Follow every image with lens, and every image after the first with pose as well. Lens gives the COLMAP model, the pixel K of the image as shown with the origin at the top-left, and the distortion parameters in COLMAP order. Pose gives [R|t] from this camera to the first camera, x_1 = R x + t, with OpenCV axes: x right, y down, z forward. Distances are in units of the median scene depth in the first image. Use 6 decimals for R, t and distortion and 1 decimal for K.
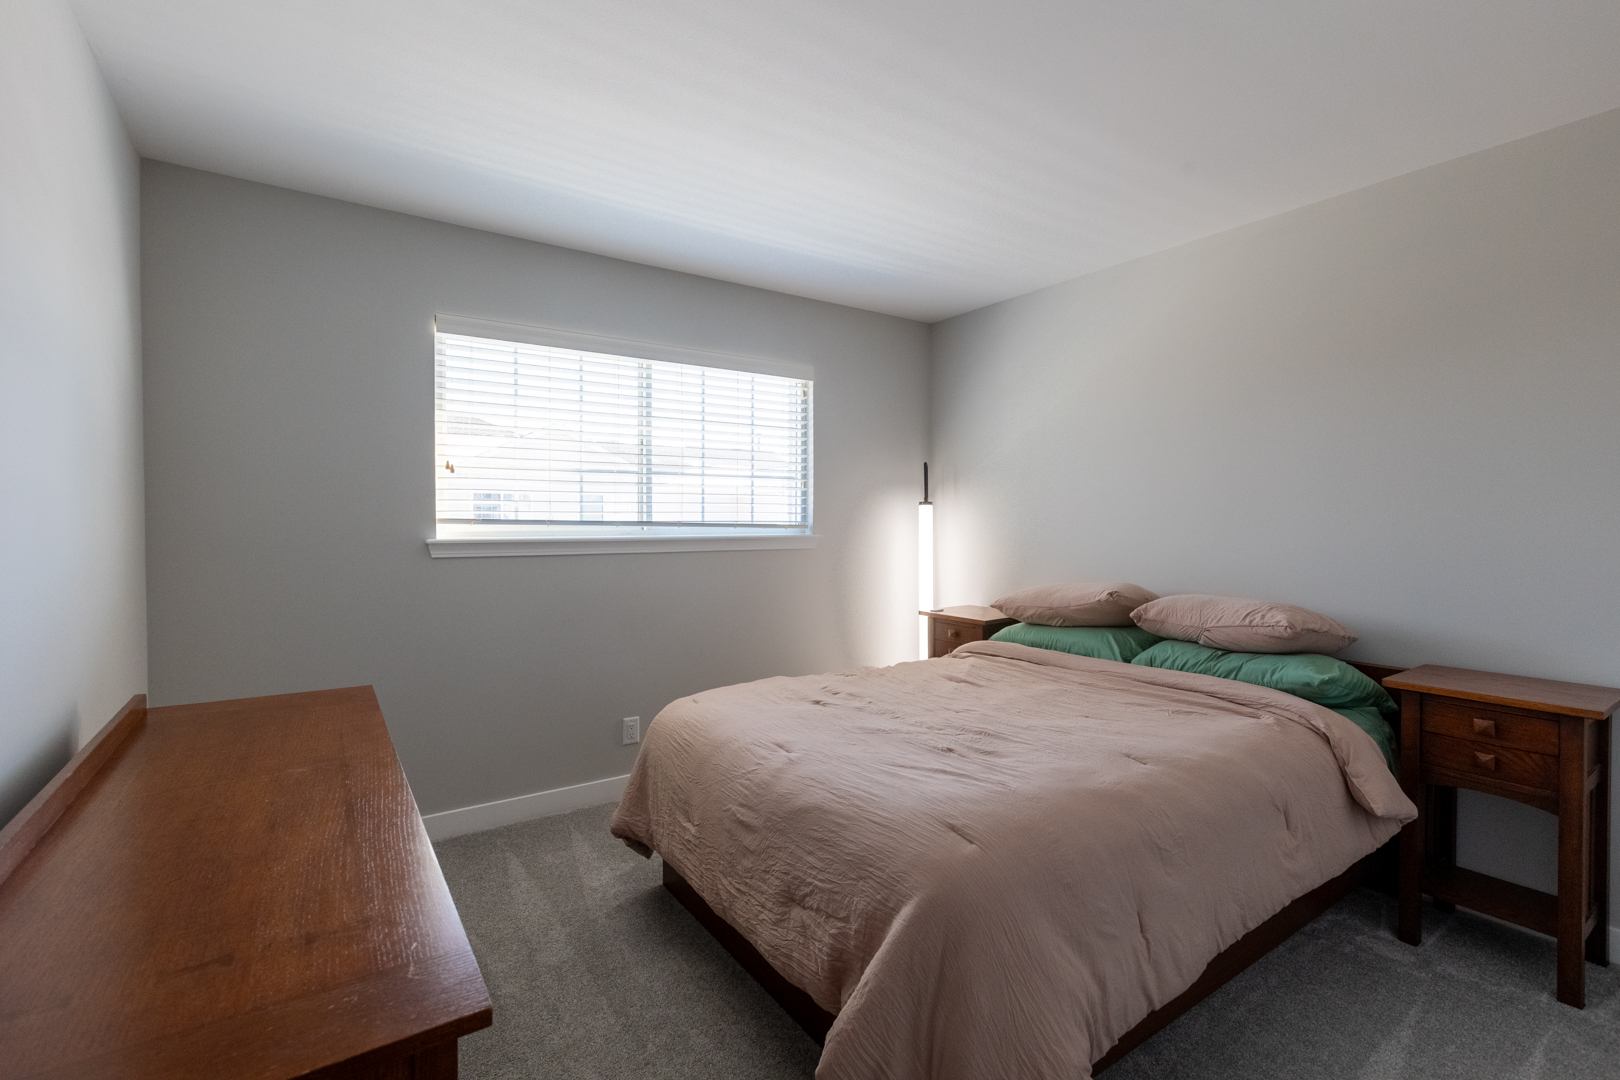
lens RADIAL K [[739.2, 0, 819.9], [0, 739.2, 533.8], [0, 0, 1]] dist [-0.012226, 0.000304]
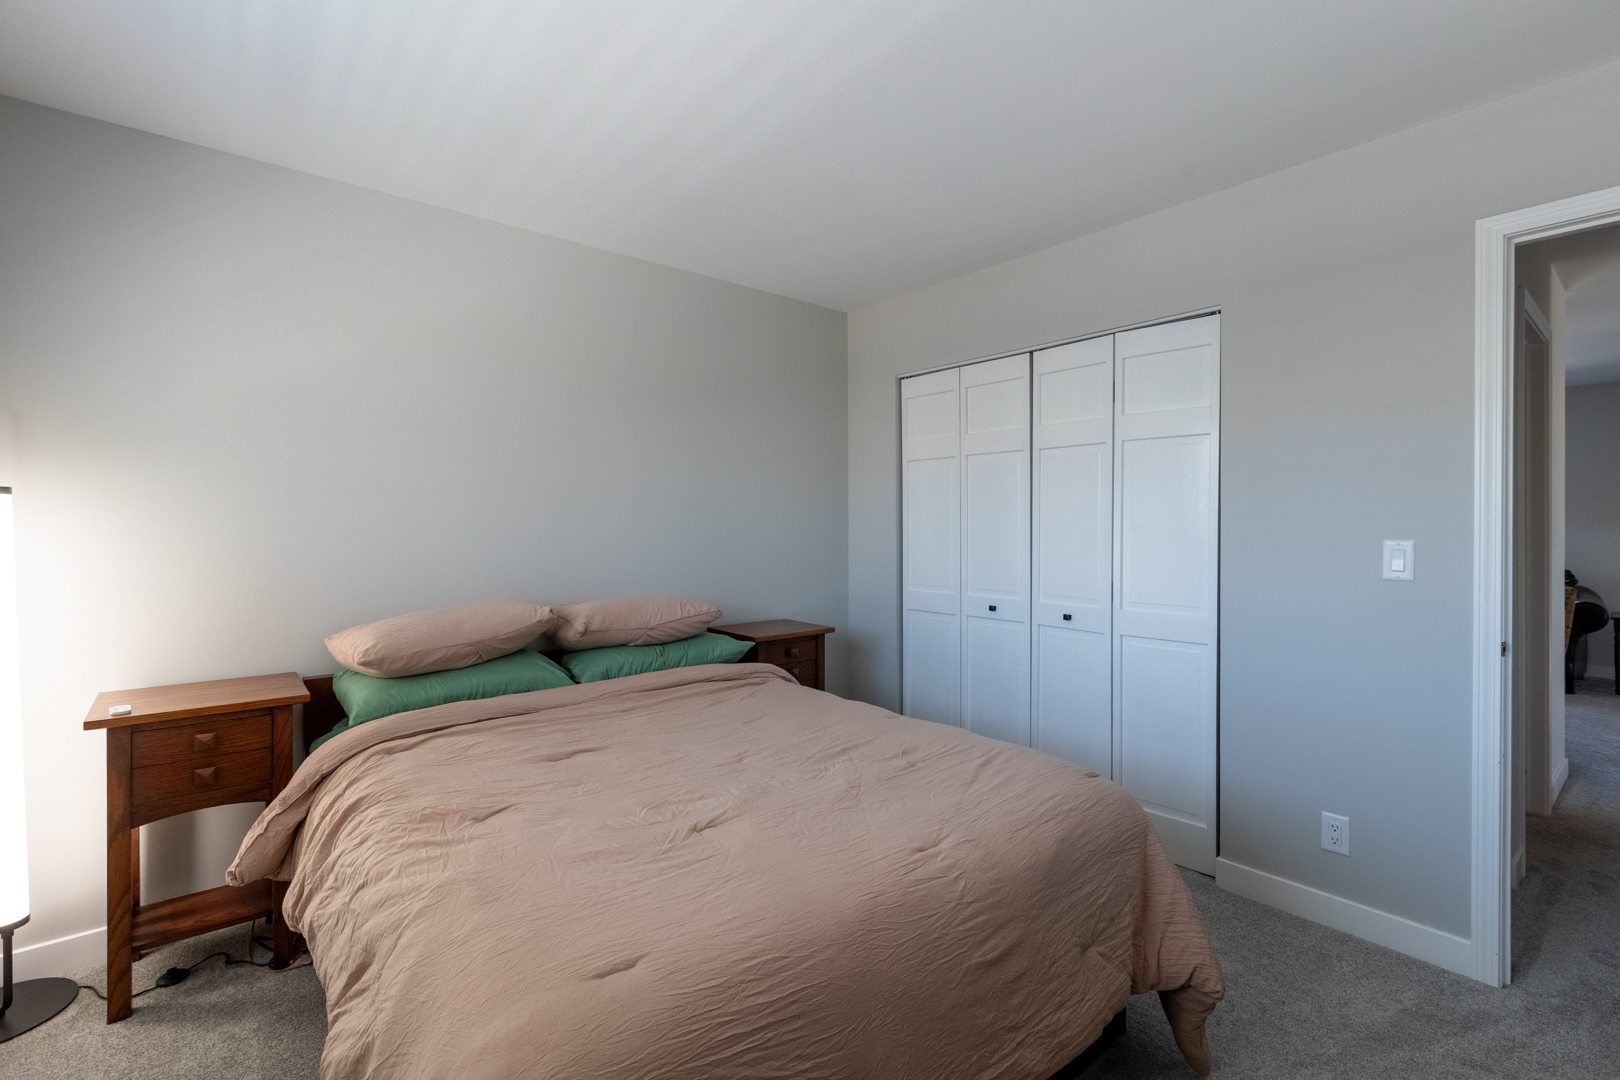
lens RADIAL K [[739.2, 0, 818.7], [0, 739.2, 530.3], [0, 0, 1]] dist [-0.012226, 0.000304]
pose [[-0.095885, -0.006716, 0.995370, -0.679234], [0.025195, 0.999640, 0.009172, -0.016144], [-0.995074, 0.025957, -0.095681, 1.079436]]
